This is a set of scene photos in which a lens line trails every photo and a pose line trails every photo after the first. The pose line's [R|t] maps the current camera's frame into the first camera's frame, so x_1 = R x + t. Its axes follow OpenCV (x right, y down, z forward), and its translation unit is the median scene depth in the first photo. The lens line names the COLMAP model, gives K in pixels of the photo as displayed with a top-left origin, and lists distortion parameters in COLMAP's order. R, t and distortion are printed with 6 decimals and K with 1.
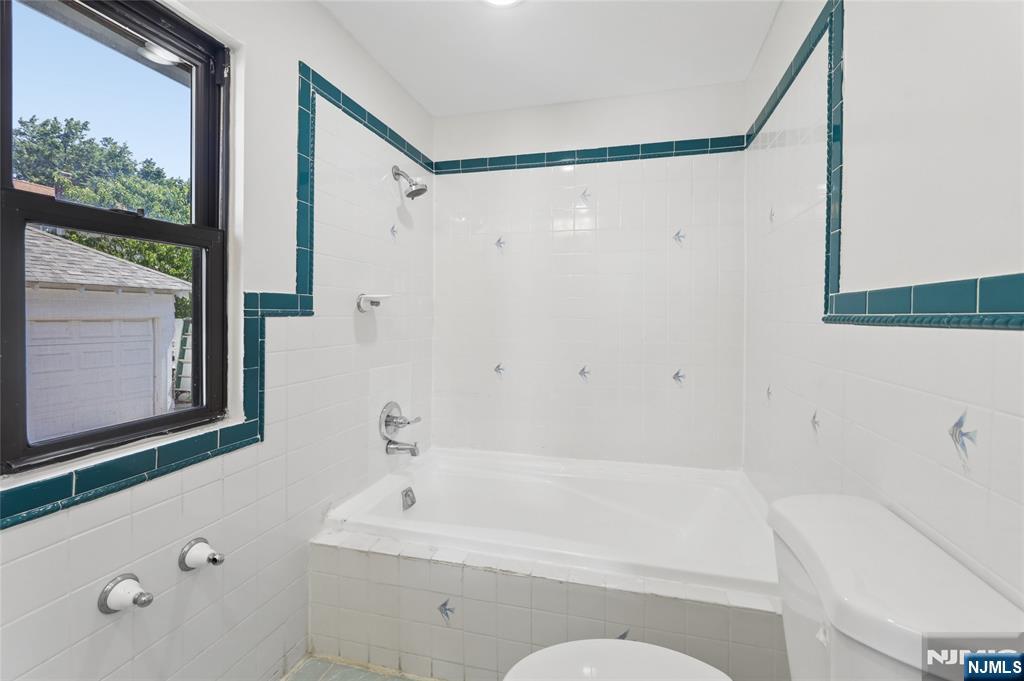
lens RADIAL K [[418.6, 0, 504.2], [0, 418.6, 323.7], [0, 0, 1]] dist [-0.004613, 0.000247]
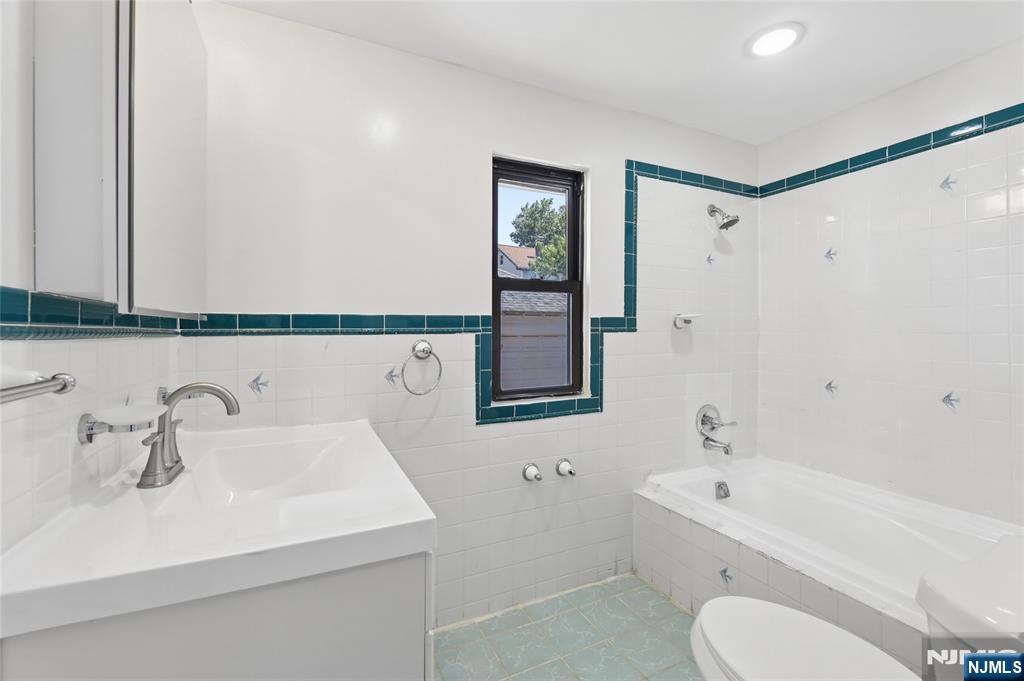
lens RADIAL K [[418.6, 0, 515.0], [0, 418.6, 336.3], [0, 0, 1]] dist [-0.004613, 0.000247]
pose [[0.640457, 0.002080, -0.767991, 0.373485], [-0.009578, 0.999940, -0.005280, 0.007971], [0.767934, 0.010737, 0.640439, -0.229258]]
